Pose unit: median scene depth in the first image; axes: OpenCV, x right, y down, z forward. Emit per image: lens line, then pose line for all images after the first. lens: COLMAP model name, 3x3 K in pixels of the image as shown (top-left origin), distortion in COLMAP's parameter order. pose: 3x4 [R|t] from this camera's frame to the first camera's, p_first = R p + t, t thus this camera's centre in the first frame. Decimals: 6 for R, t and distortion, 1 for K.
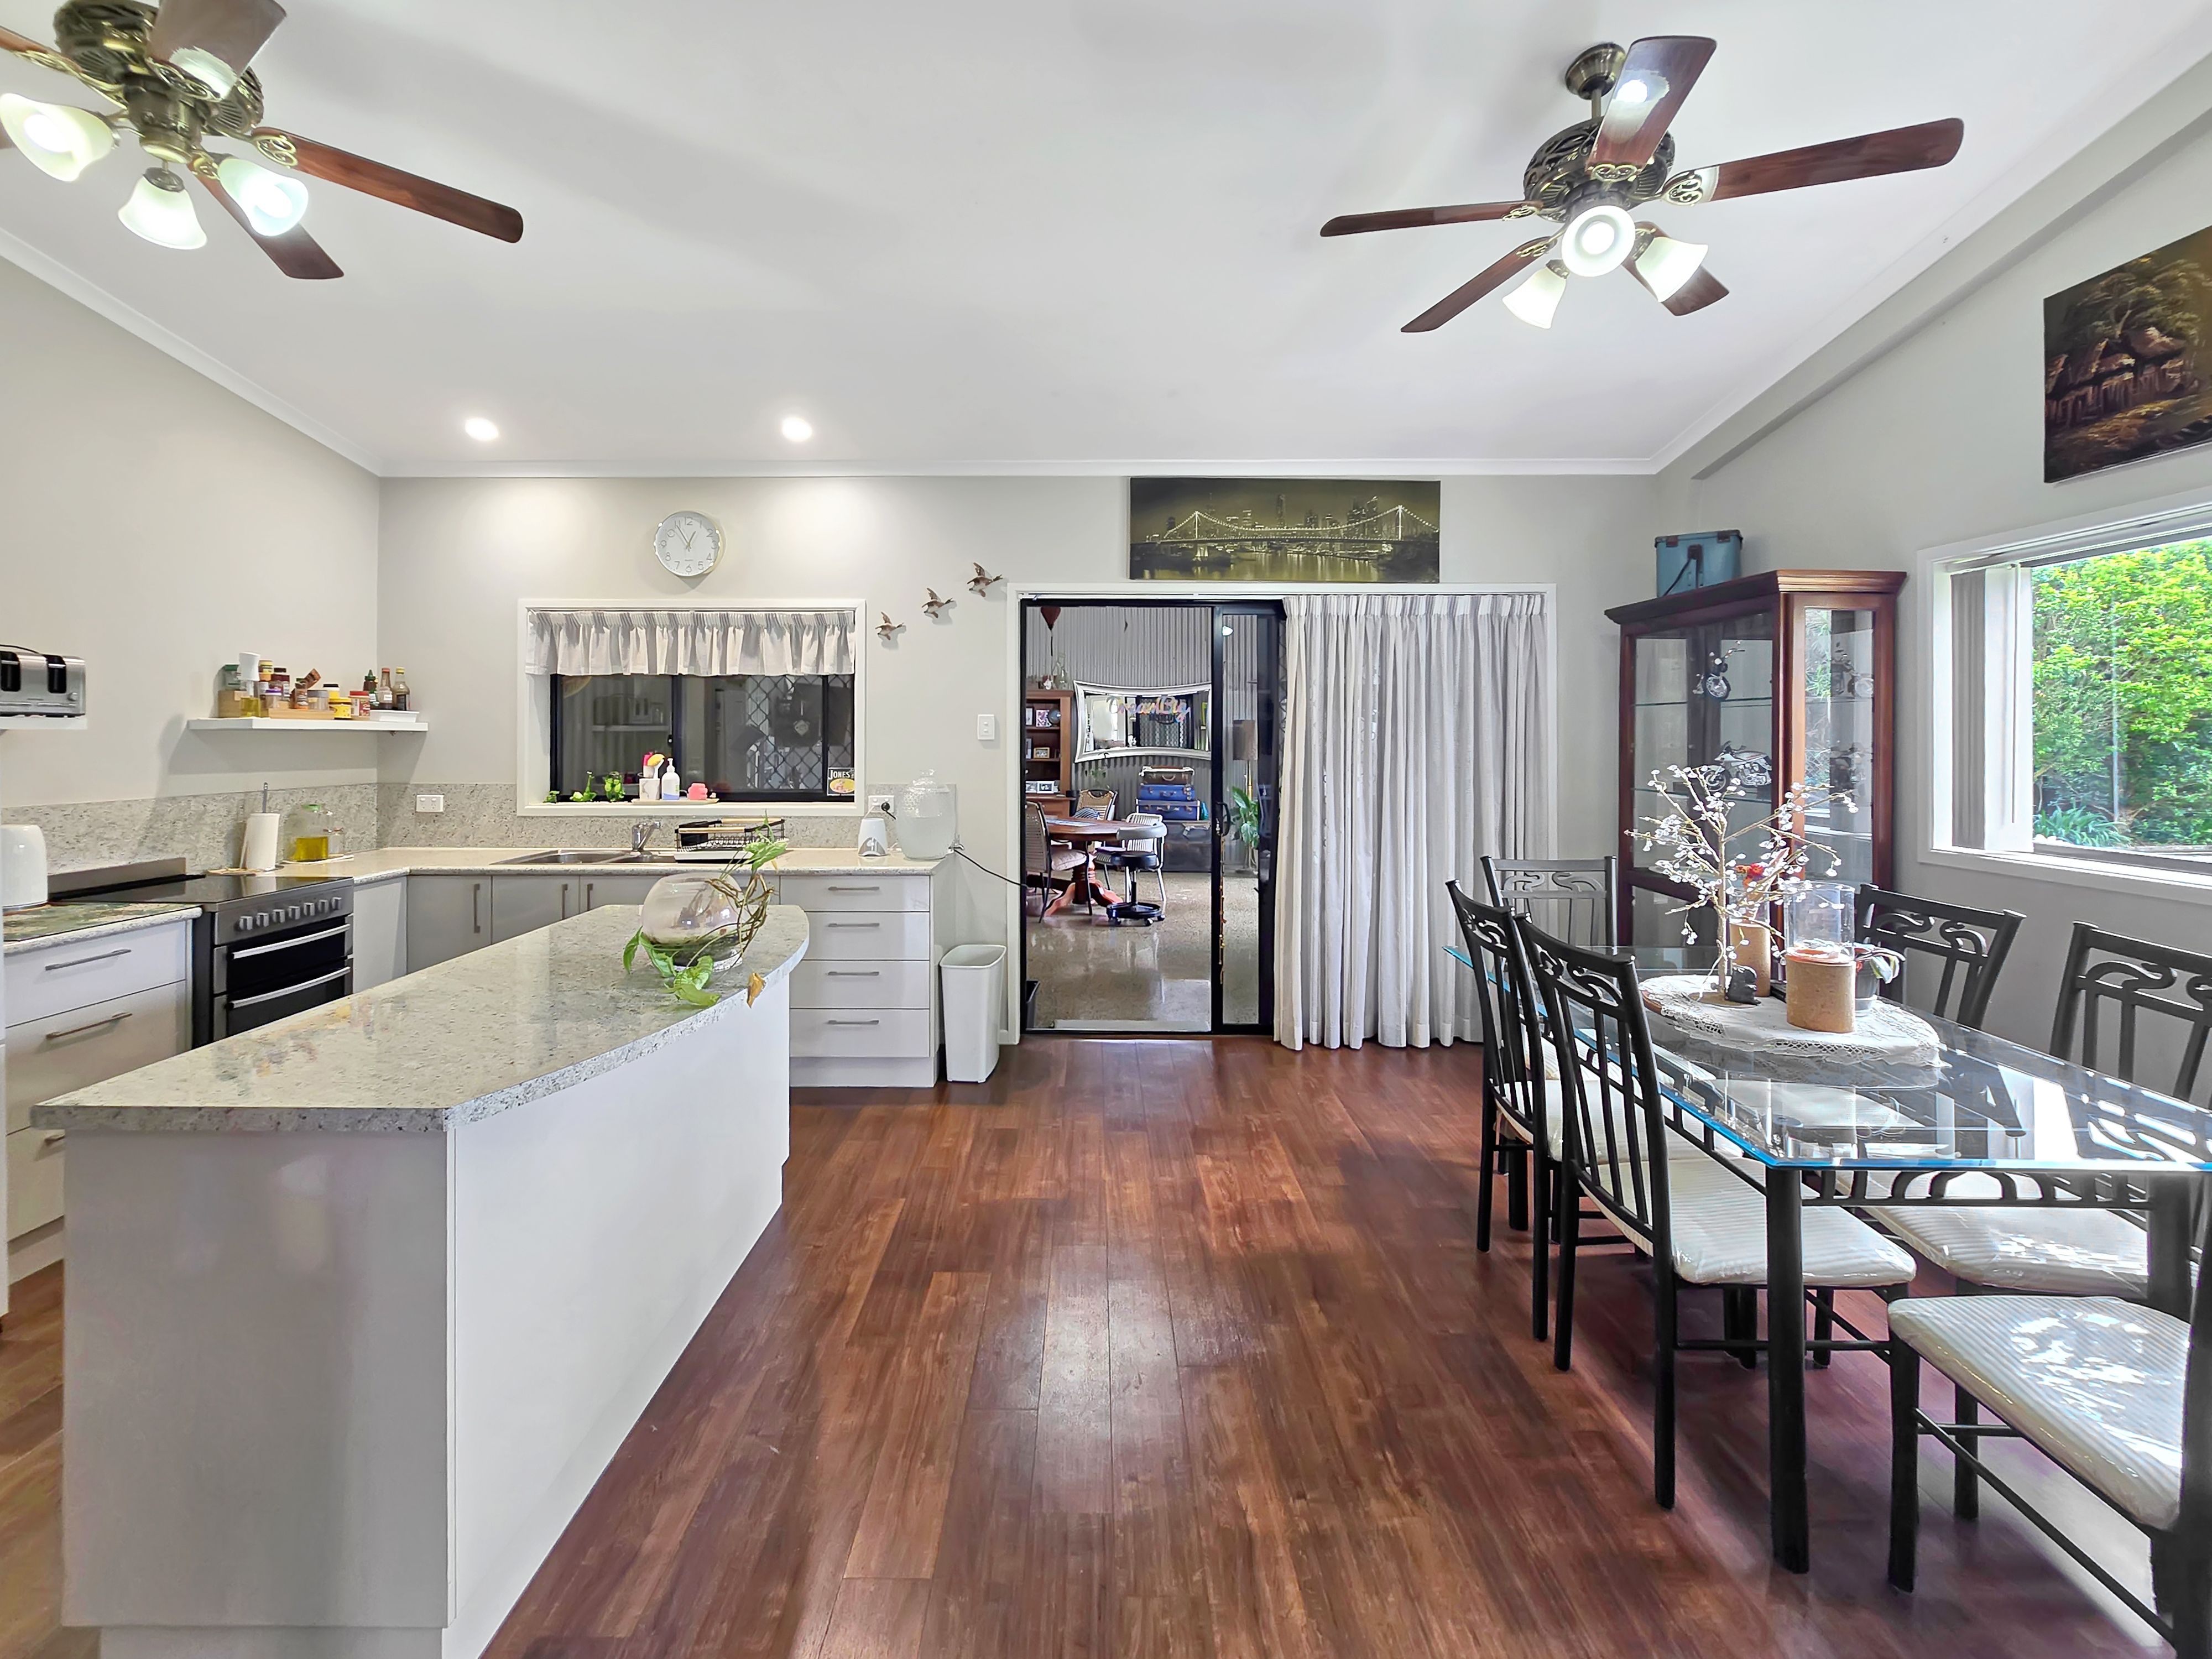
lens RADIAL K [[952.1, 0, 1094.7], [0, 952.1, 727.6], [0, 0, 1]] dist [-0.000817, -0.000696]
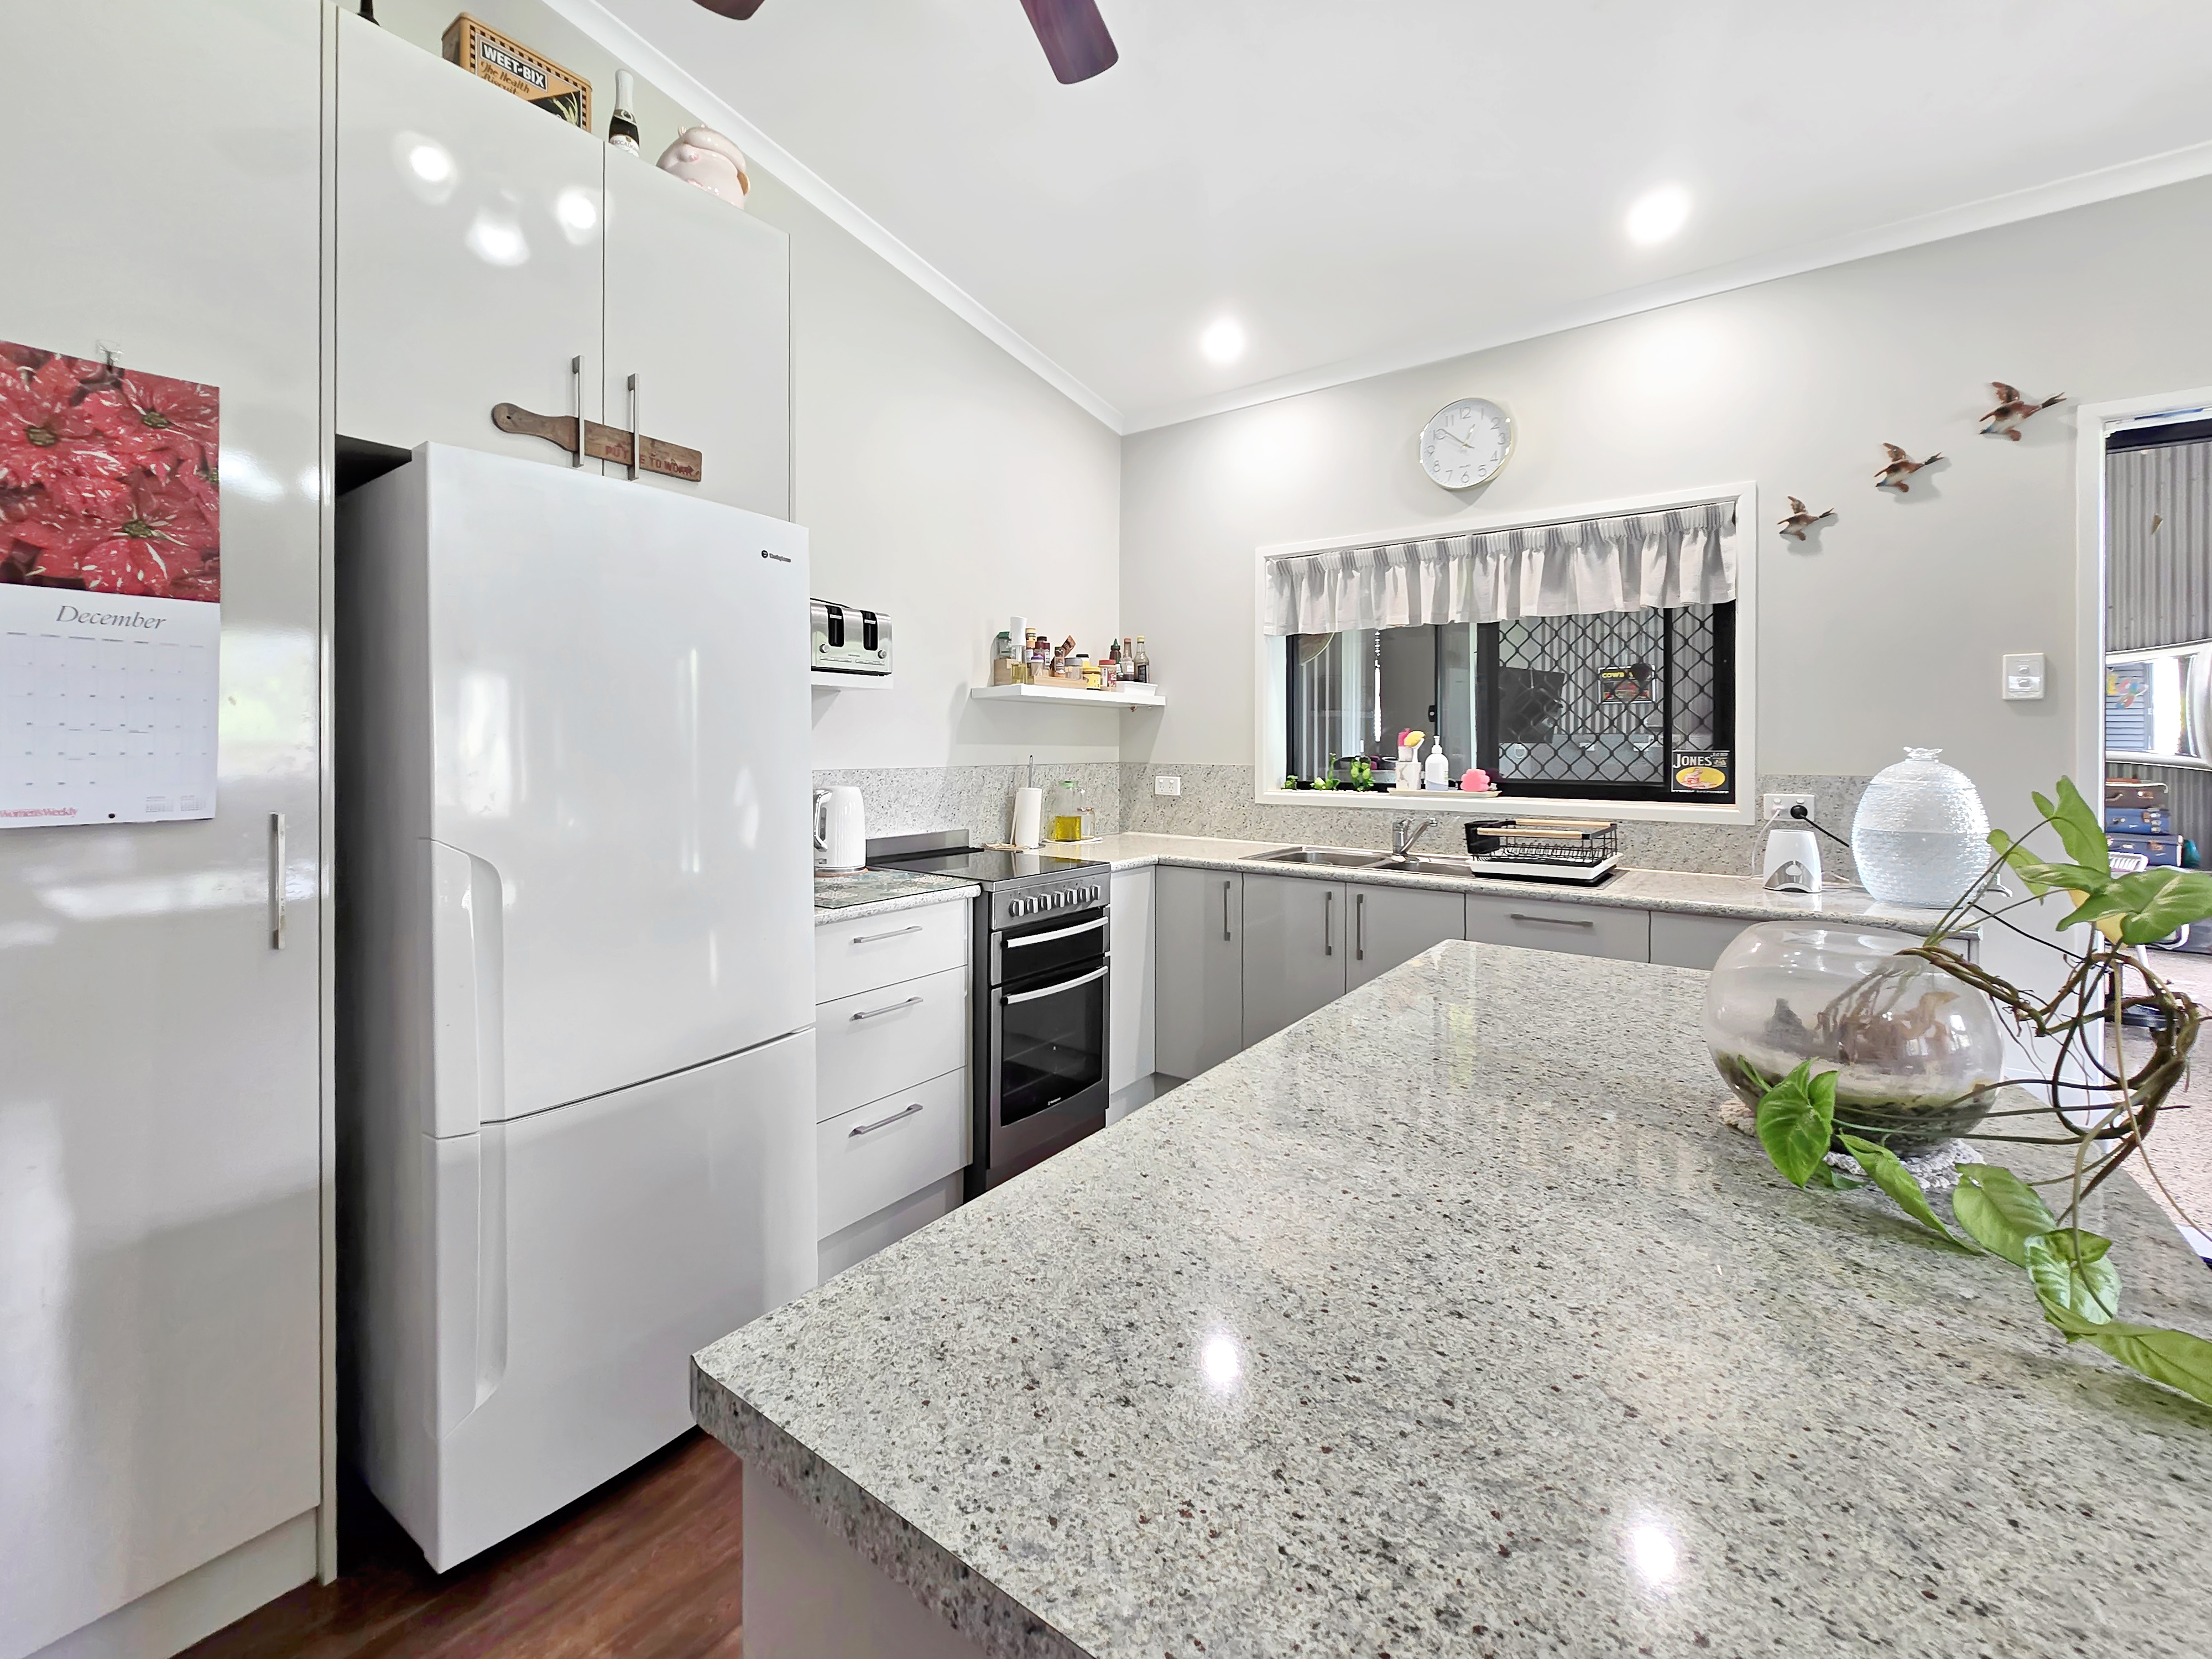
lens RADIAL K [[952.1, 0, 1094.7], [0, 952.1, 727.6], [0, 0, 1]] dist [-0.000817, -0.000696]
pose [[0.804701, -0.008301, -0.593623, -0.228341], [0.001230, 0.999923, -0.012315, 0.037252], [0.593679, 0.009179, 0.804649, 0.243527]]
